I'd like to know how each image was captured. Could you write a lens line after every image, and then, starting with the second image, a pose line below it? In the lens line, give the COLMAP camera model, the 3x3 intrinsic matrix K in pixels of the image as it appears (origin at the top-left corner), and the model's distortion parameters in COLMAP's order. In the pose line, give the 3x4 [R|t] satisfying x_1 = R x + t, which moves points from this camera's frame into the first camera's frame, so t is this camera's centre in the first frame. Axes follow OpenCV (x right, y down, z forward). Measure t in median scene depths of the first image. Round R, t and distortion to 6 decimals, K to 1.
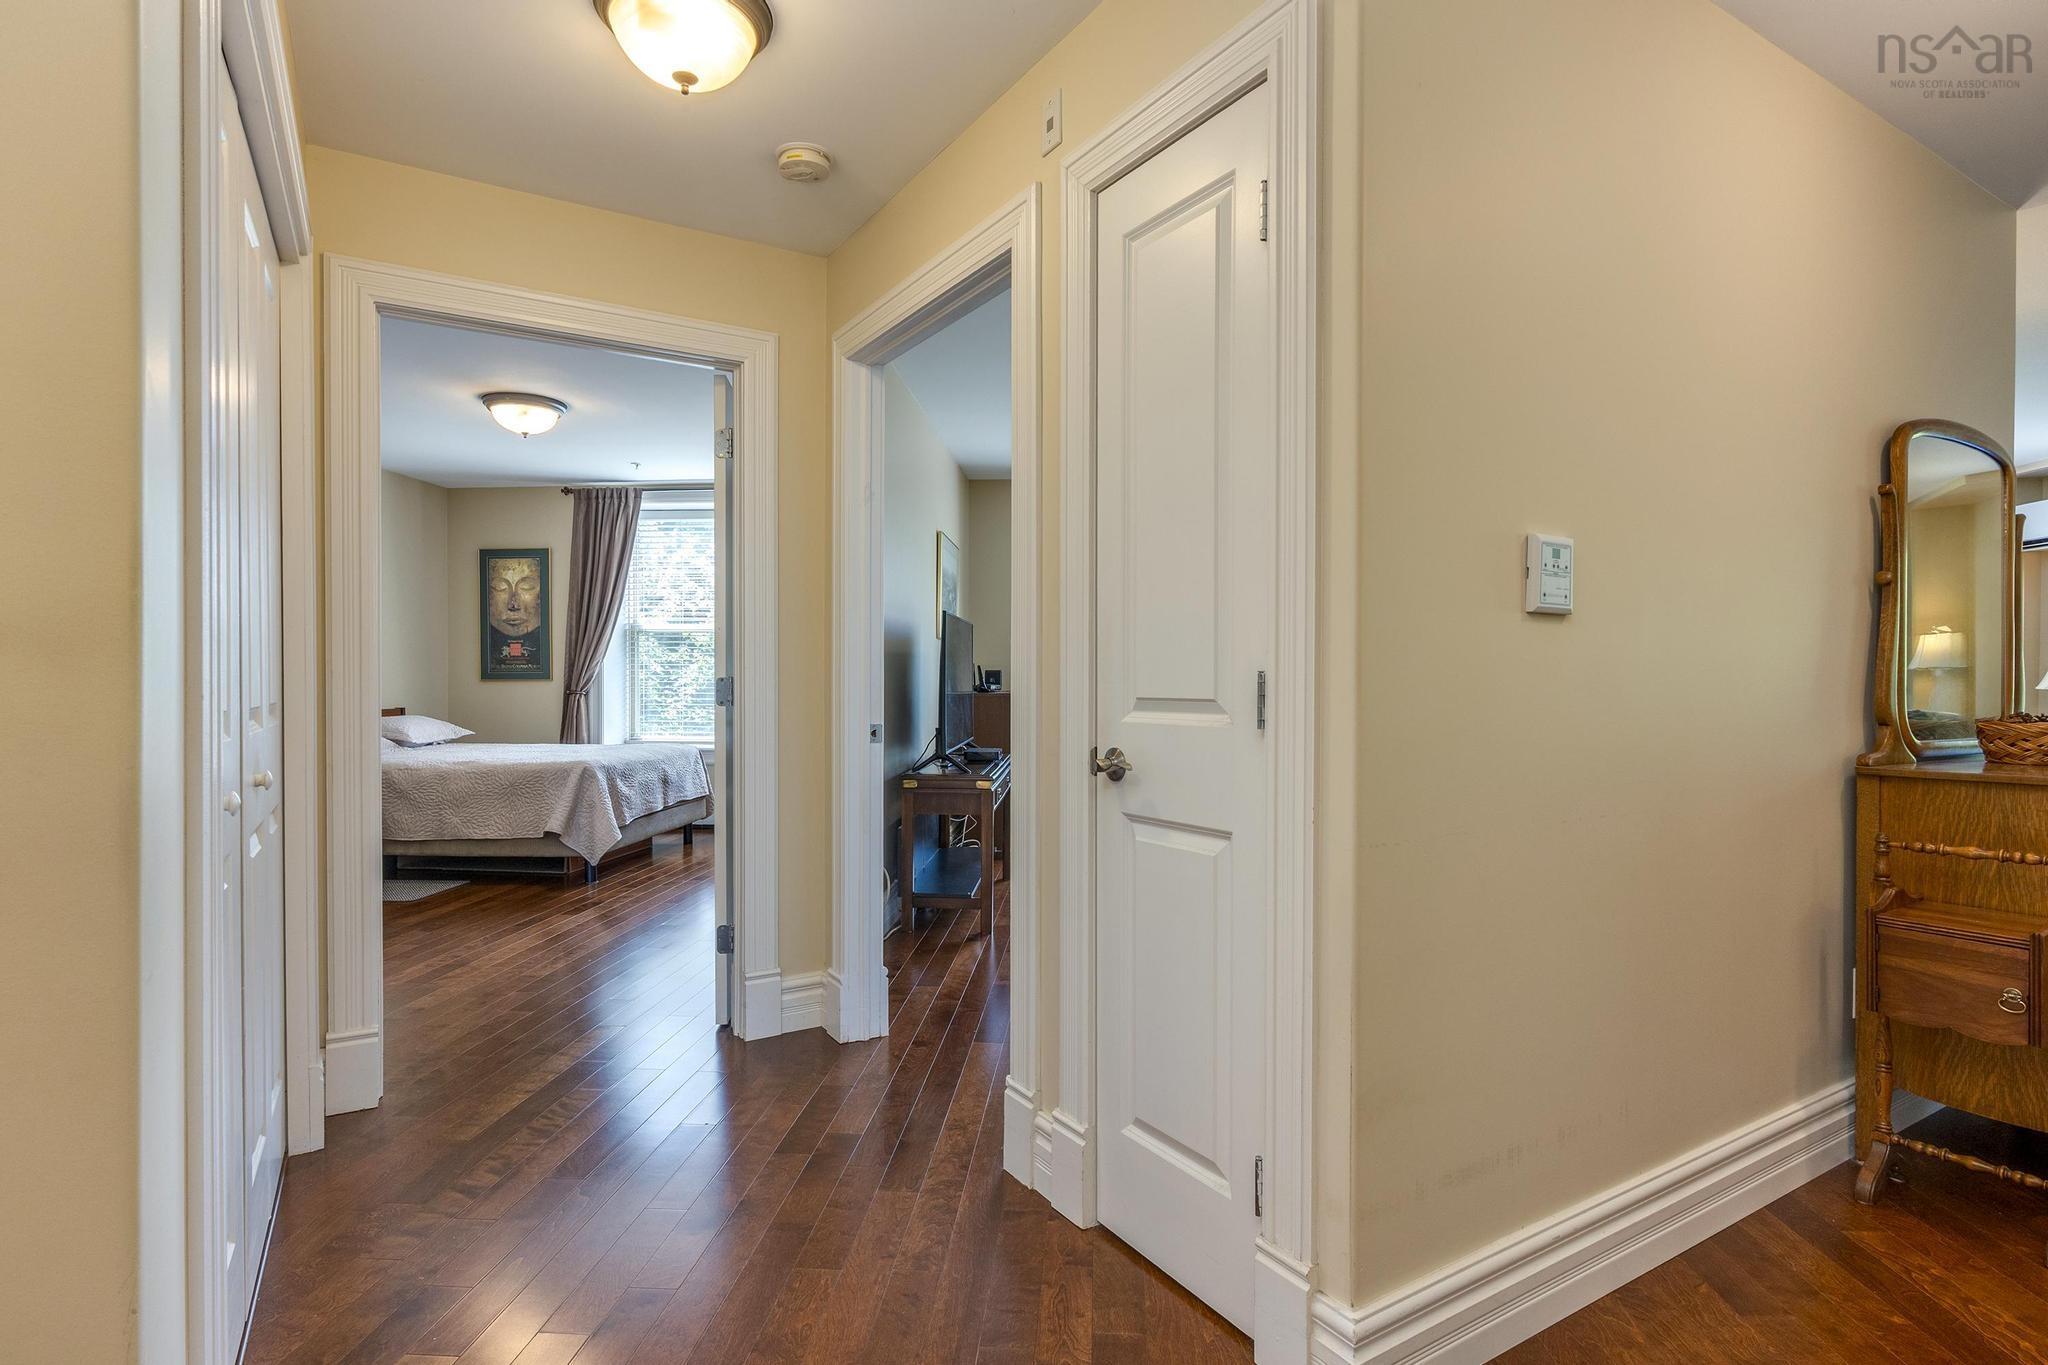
lens RADIAL K [[974.4, 0, 1024.0], [0, 974.4, 682.5], [0, 0, 1]] dist [0.001447, 0.000243]
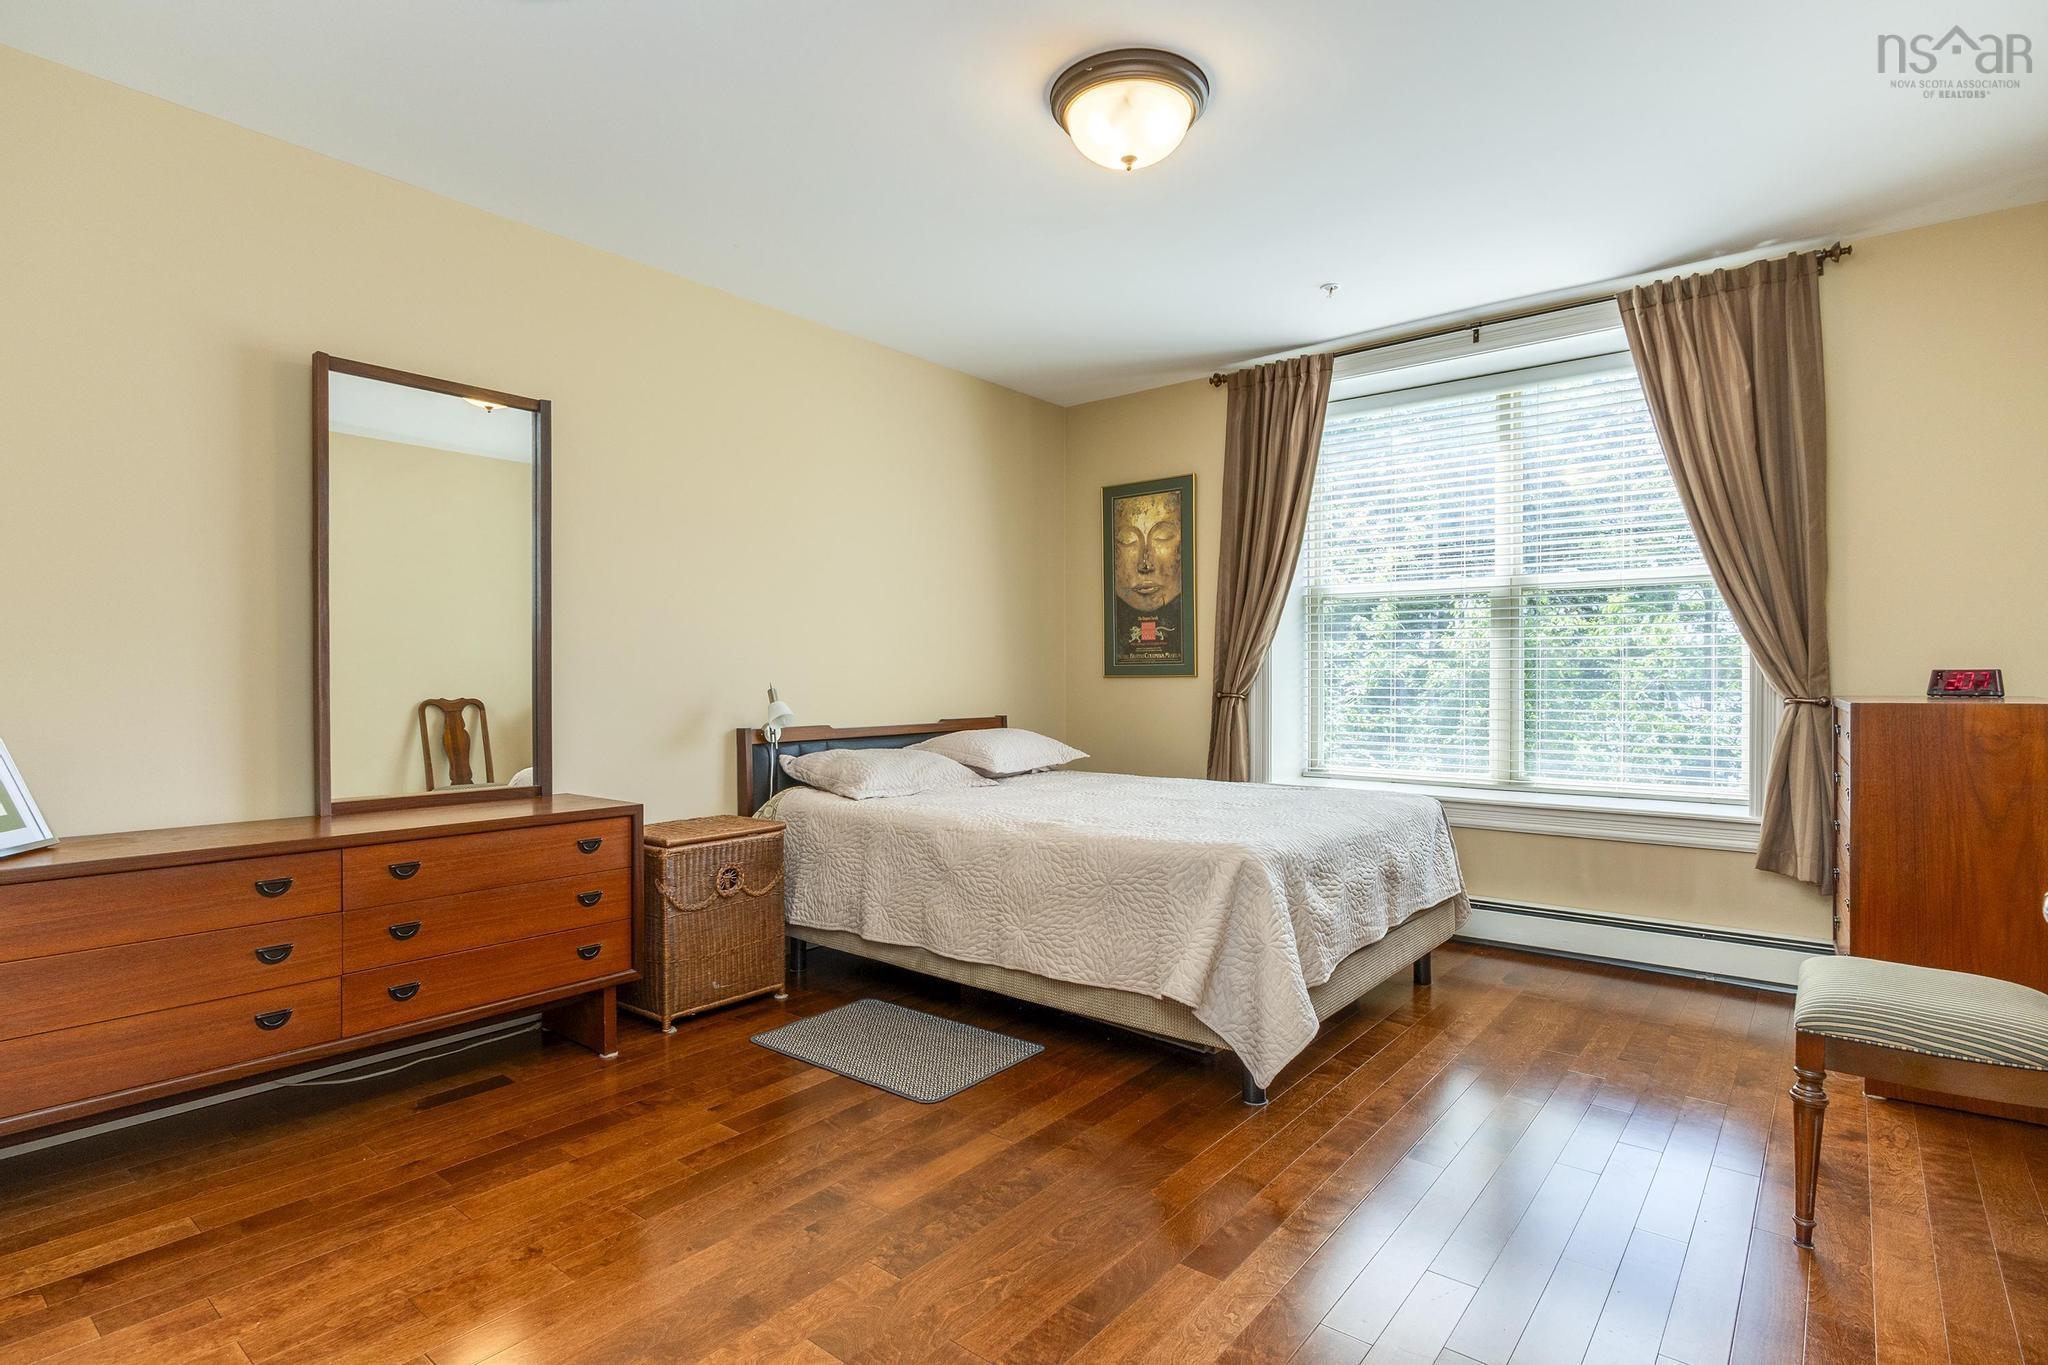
lens RADIAL K [[1019.1, 0, 1020.5], [0, 1019.1, 665.2], [0, 0, 1]] dist [-0.003483, 0.001603]
pose [[0.800724, -0.006116, -0.599002, -0.172008], [-0.000801, 0.999936, -0.011281, -0.002134], [0.599033, 0.009513, 0.800668, 0.386297]]
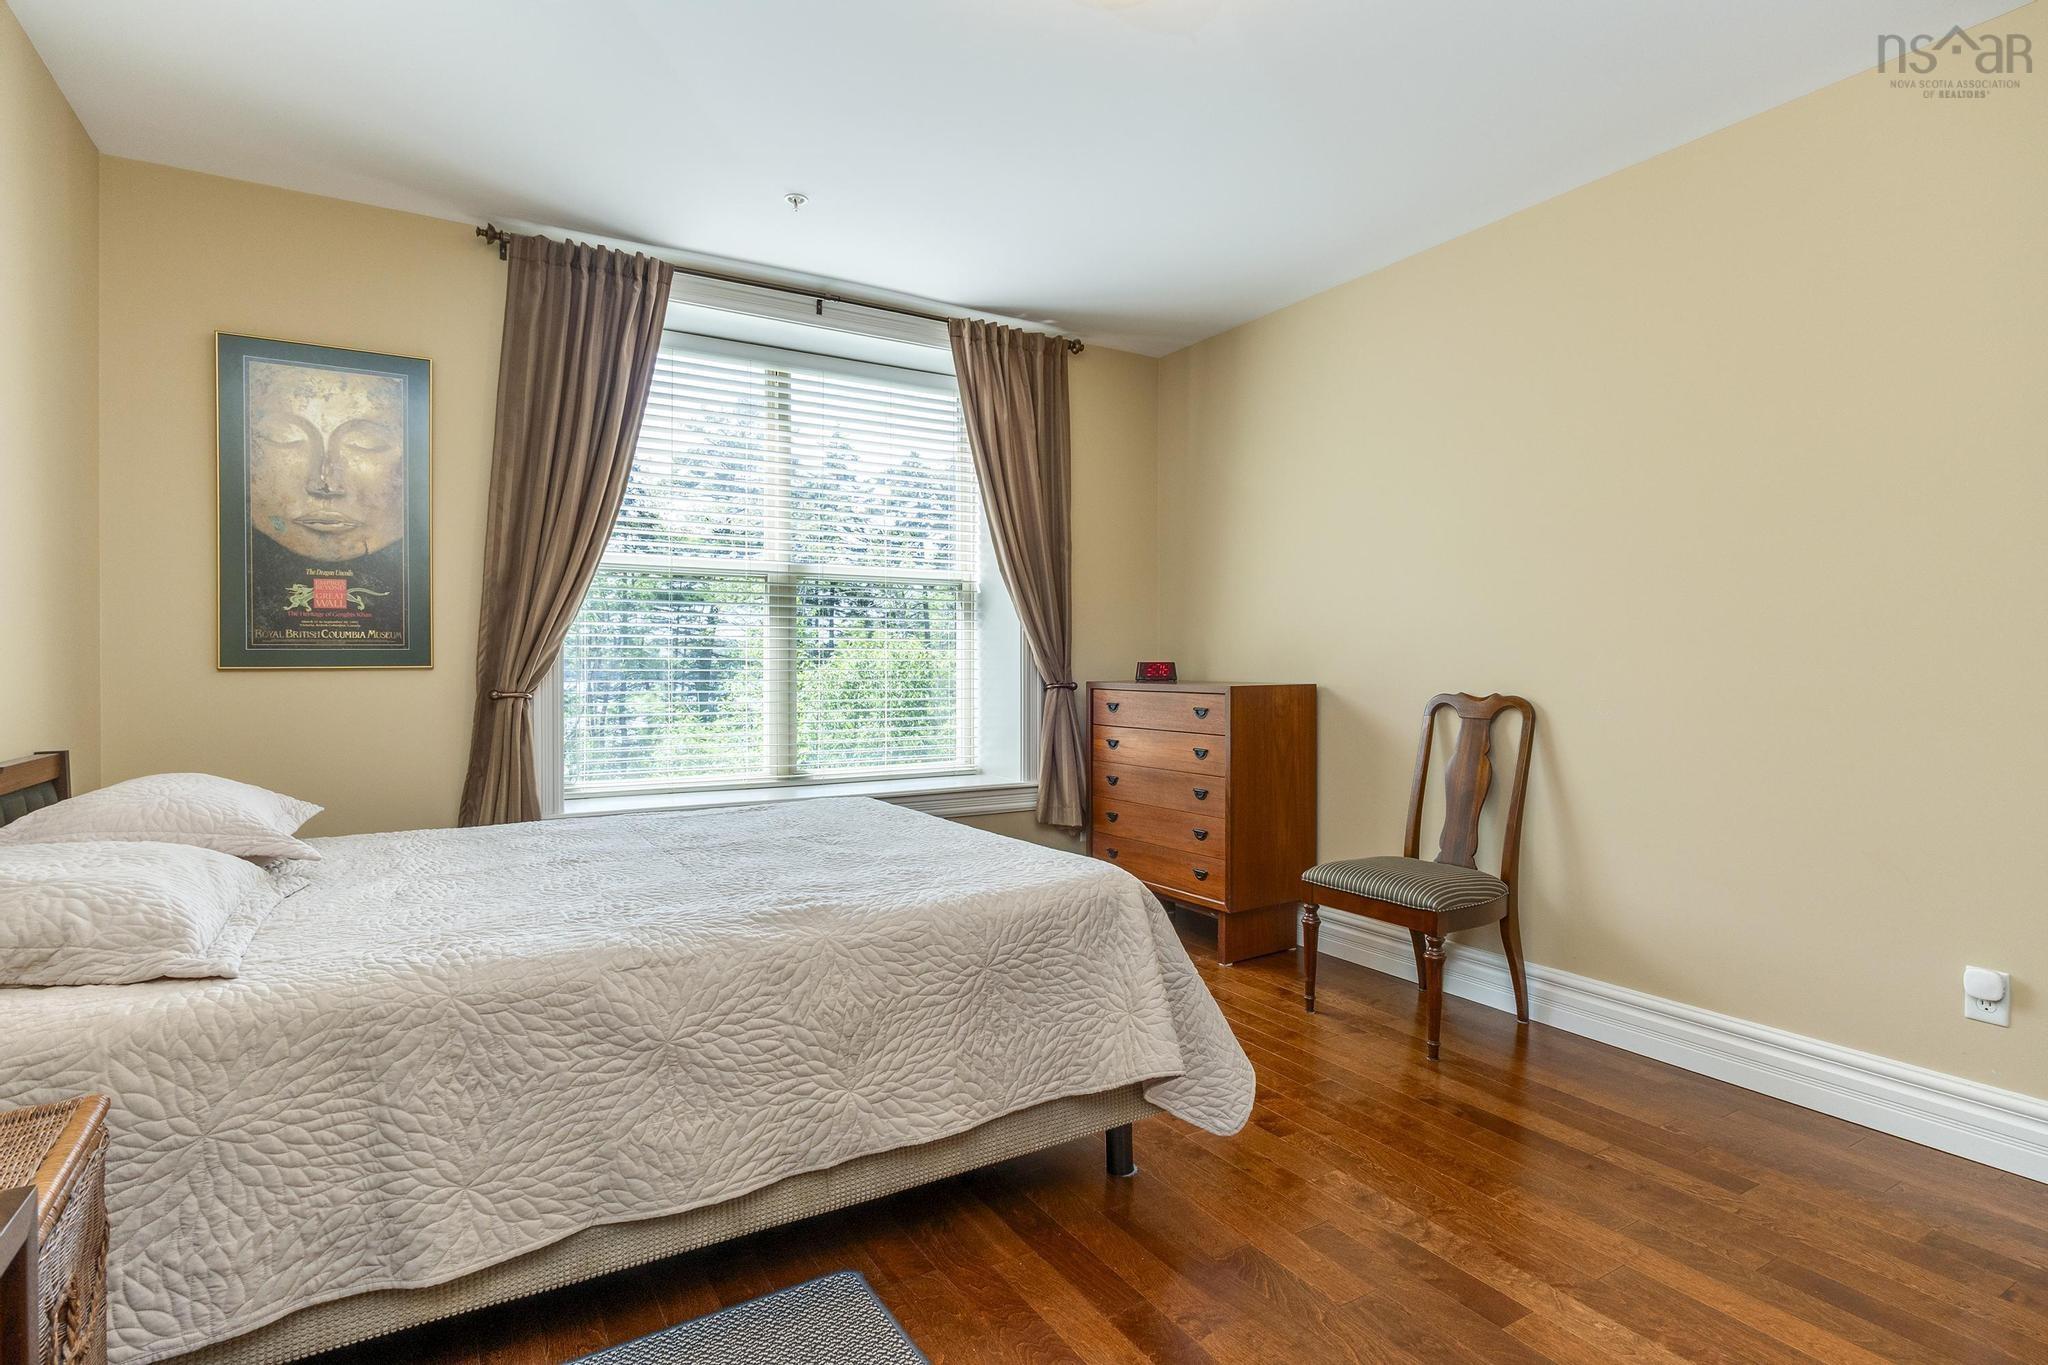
lens RADIAL K [[1020.5, 0, 1021.9], [0, 1020.5, 652.5], [0, 0, 1]] dist [-0.001253, 0.002757]
pose [[0.836710, 0.007113, 0.547600, -0.514083], [0.001002, 0.999894, -0.014519, -0.002437], [-0.547646, 0.012697, 0.836614, 0.484526]]
